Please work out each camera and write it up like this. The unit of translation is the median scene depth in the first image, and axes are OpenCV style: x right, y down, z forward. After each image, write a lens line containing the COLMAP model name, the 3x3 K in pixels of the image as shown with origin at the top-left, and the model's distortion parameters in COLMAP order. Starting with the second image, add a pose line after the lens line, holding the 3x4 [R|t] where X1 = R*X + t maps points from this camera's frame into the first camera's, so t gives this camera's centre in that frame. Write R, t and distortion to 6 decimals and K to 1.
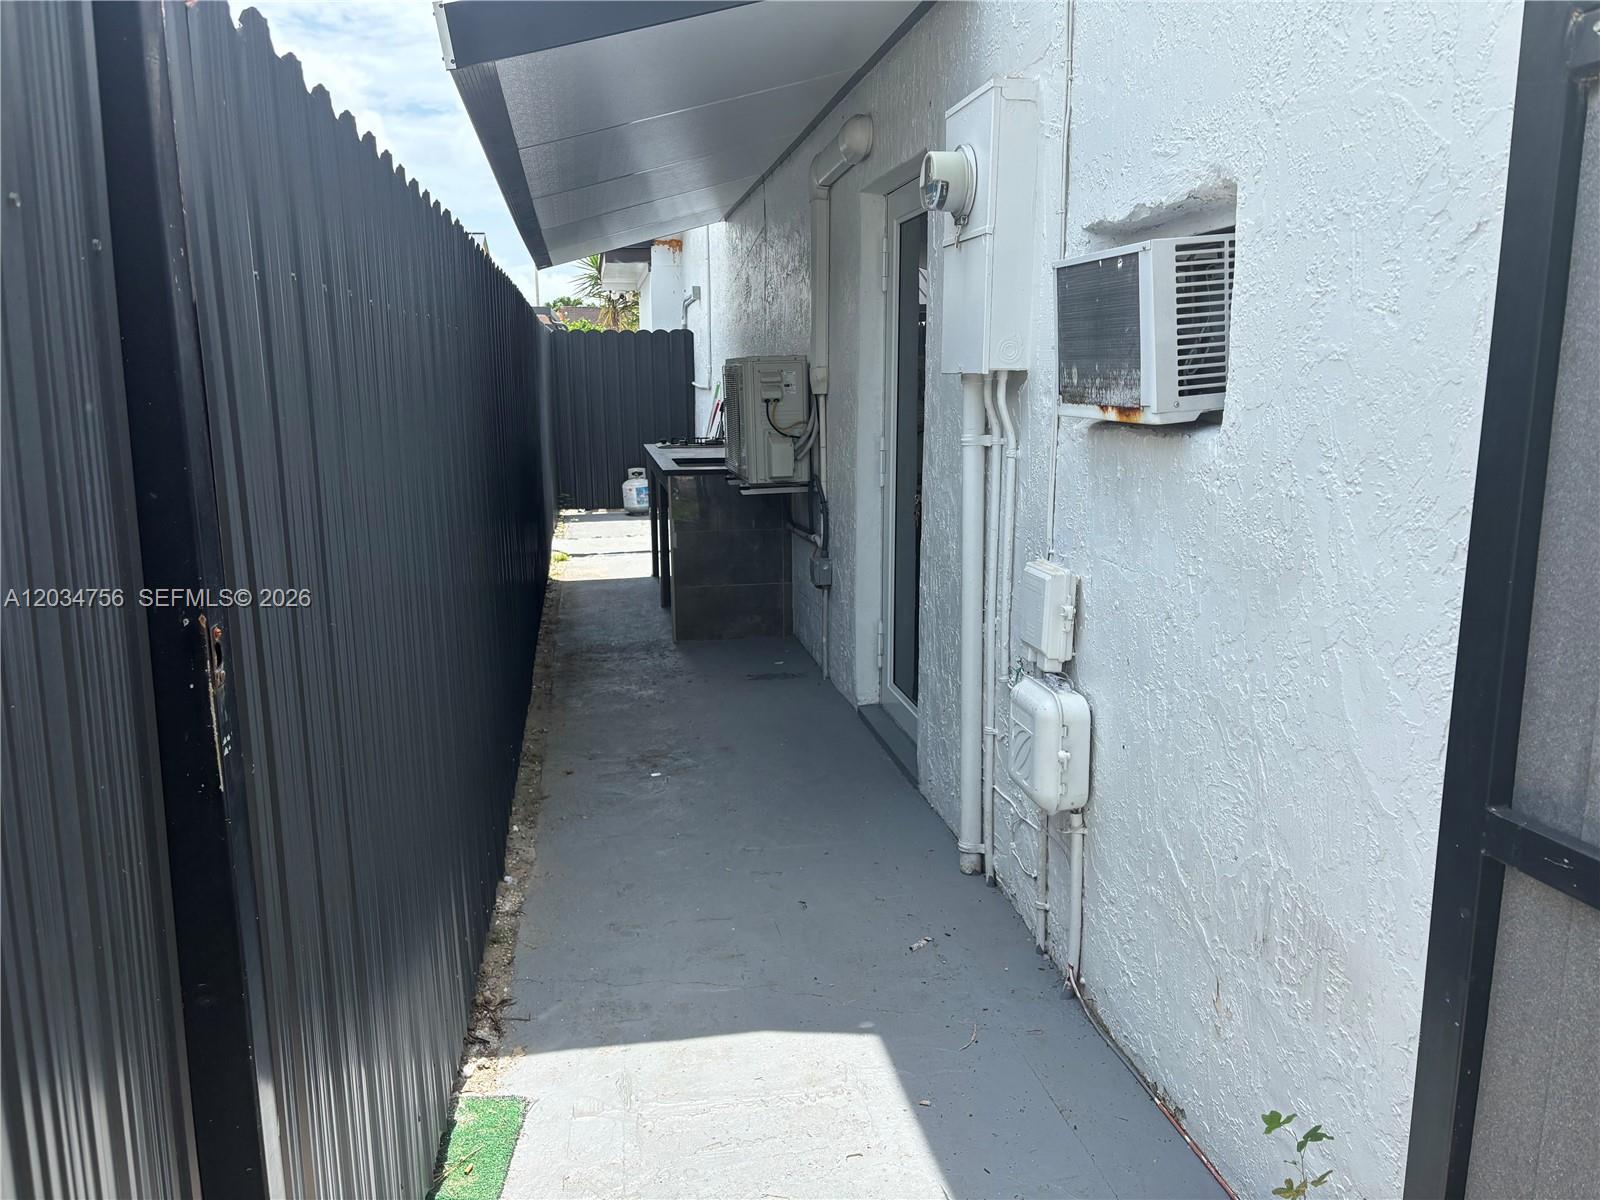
lens RADIAL K [[1192.0, 0, 800.8], [0, 1192.0, 597.5], [0, 0, 1]] dist [0.023097, -0.014999]
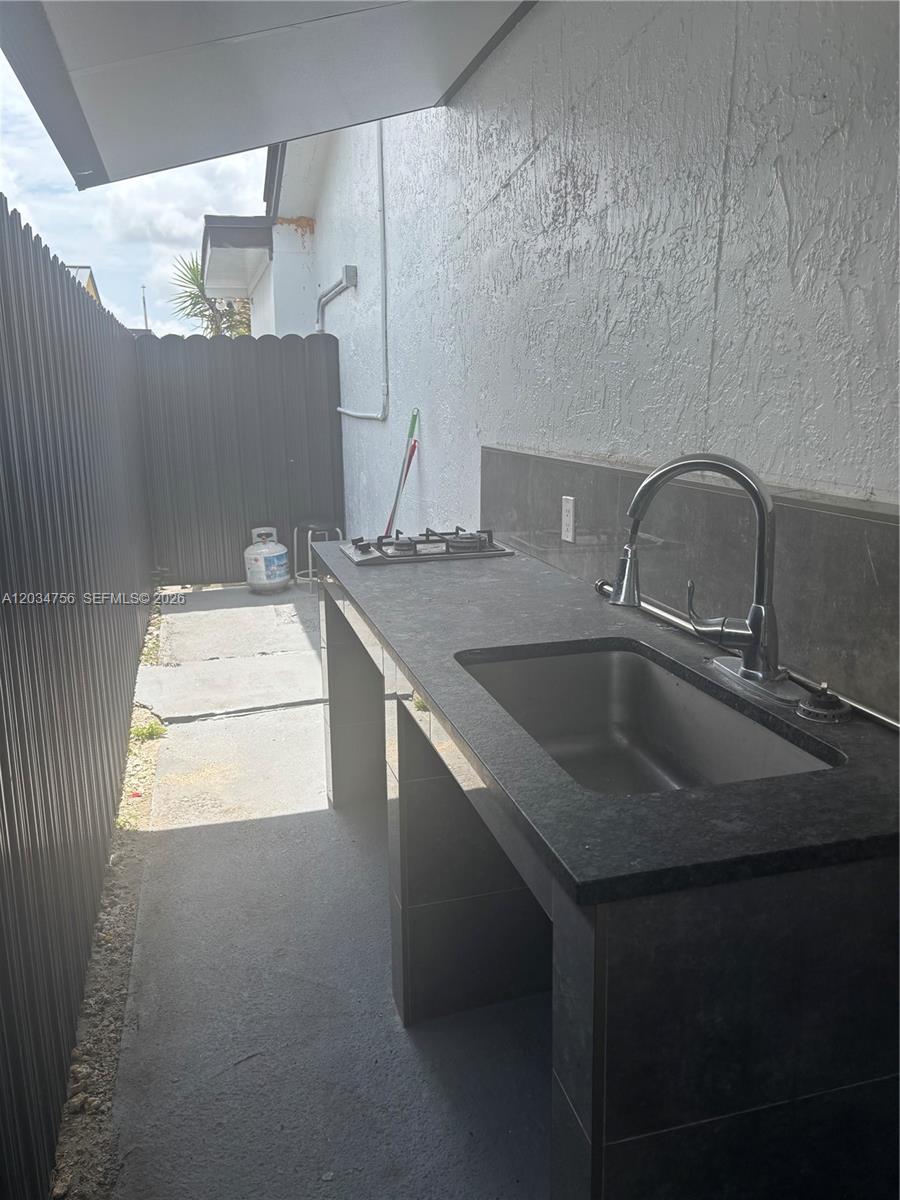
lens RADIAL K [[894.0, 0, 444.6], [0, 894.0, 569.0], [0, 0, 1]] dist [0.023097, -0.014999]
pose [[0.995372, -0.026869, 0.092265, -0.079520], [0.026197, 0.999621, 0.008494, -0.085333], [-0.092458, -0.006038, 0.995698, 0.452615]]
